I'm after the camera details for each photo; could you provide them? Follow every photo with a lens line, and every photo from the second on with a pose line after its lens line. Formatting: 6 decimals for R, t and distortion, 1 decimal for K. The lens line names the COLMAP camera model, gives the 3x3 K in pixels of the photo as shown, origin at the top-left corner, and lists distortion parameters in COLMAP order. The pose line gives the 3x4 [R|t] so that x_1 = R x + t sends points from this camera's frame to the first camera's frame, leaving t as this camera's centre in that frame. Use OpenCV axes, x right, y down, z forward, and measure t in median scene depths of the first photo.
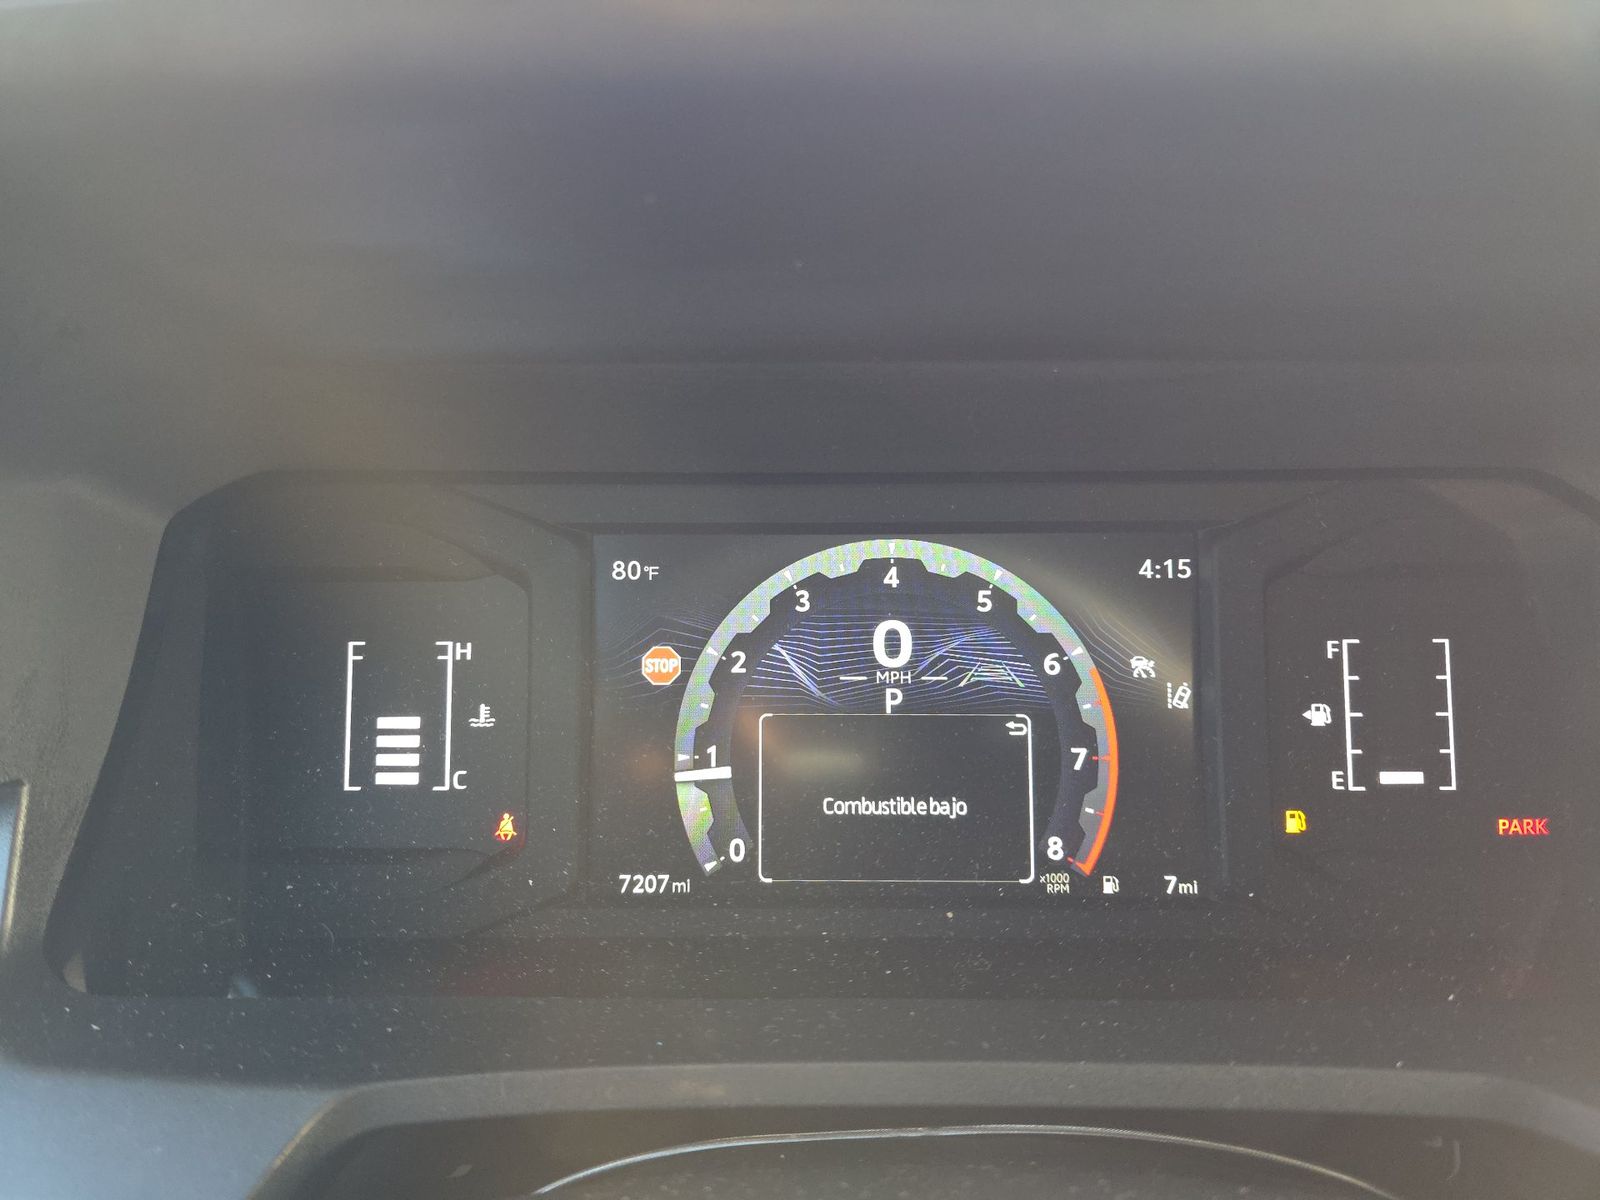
lens RADIAL K [[1096.8, 0, 789.9], [0, 1096.8, 601.4], [0, 0, 1]] dist [-0.001317, -0.001808]
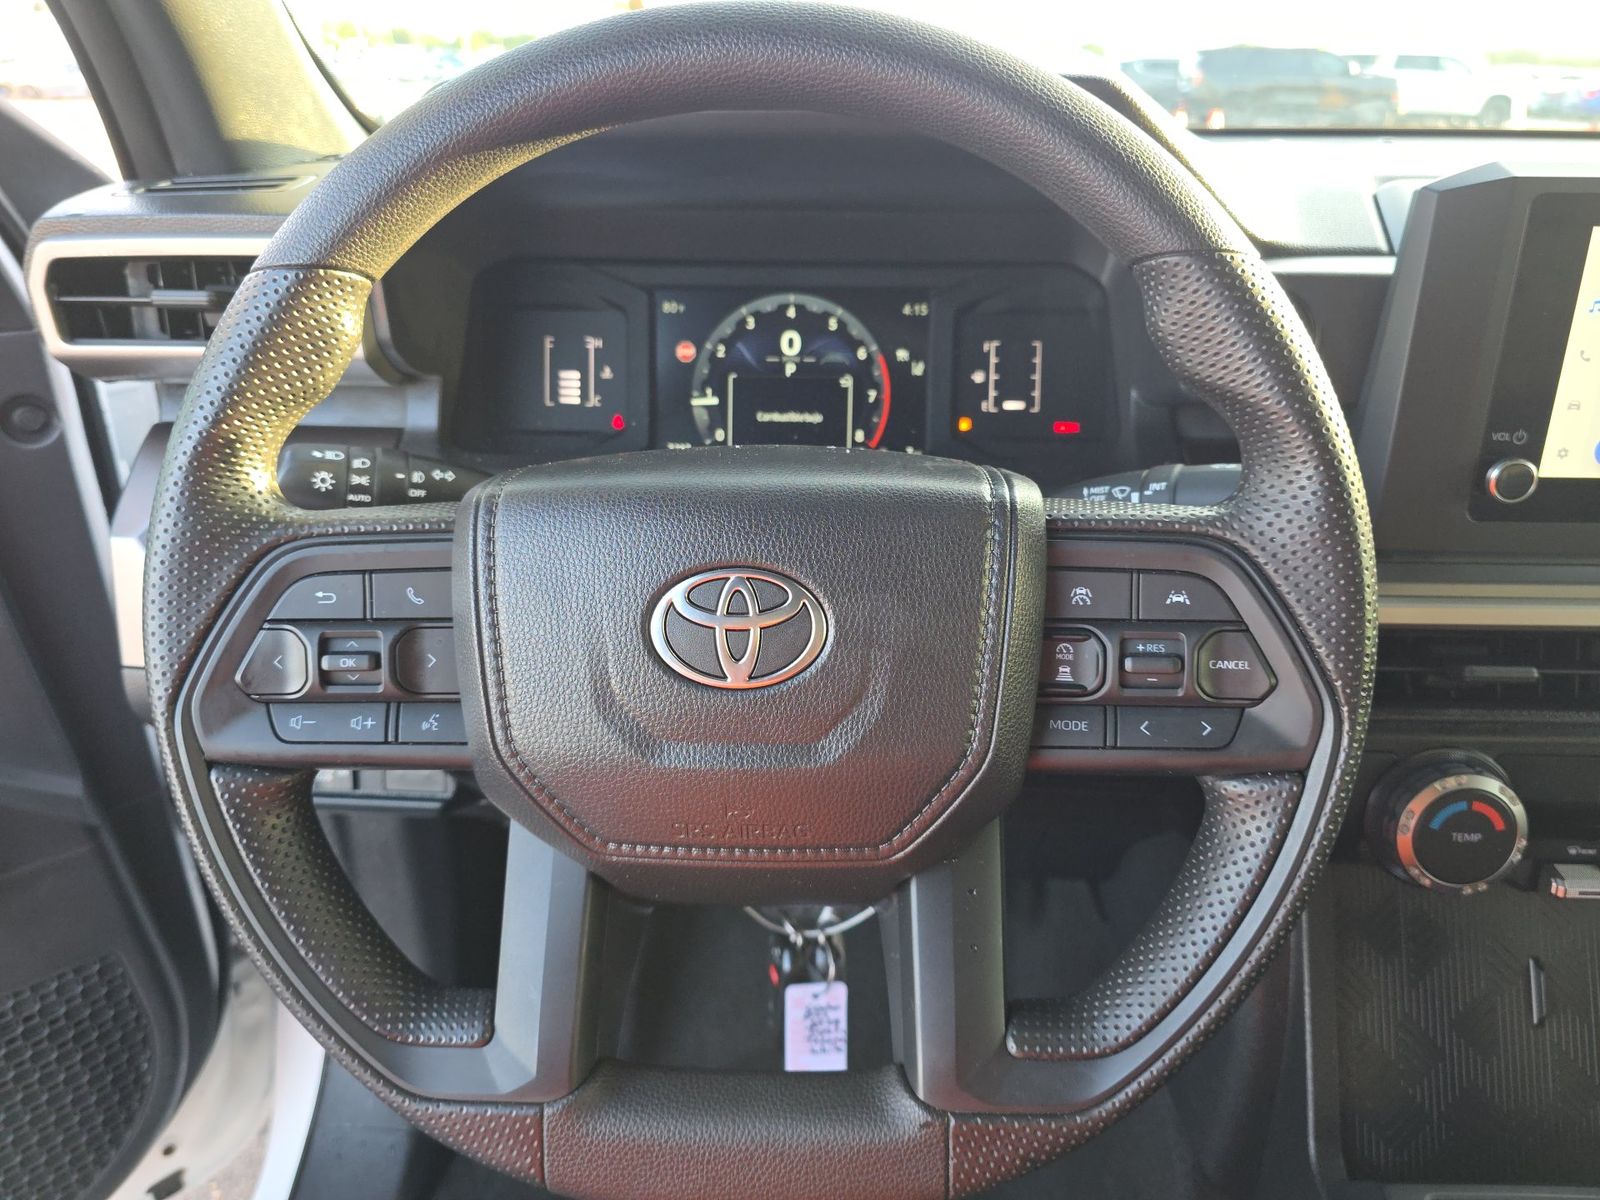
lens RADIAL K [[1096.8, 0, 808.6], [0, 1096.8, 587.2], [0, 0, 1]] dist [-0.001317, -0.001808]
pose [[0.998999, 0.021204, -0.039381, 0.229804], [-0.014238, 0.985442, 0.169412, 0.149716], [0.042400, -0.168682, 0.984758, -1.262247]]
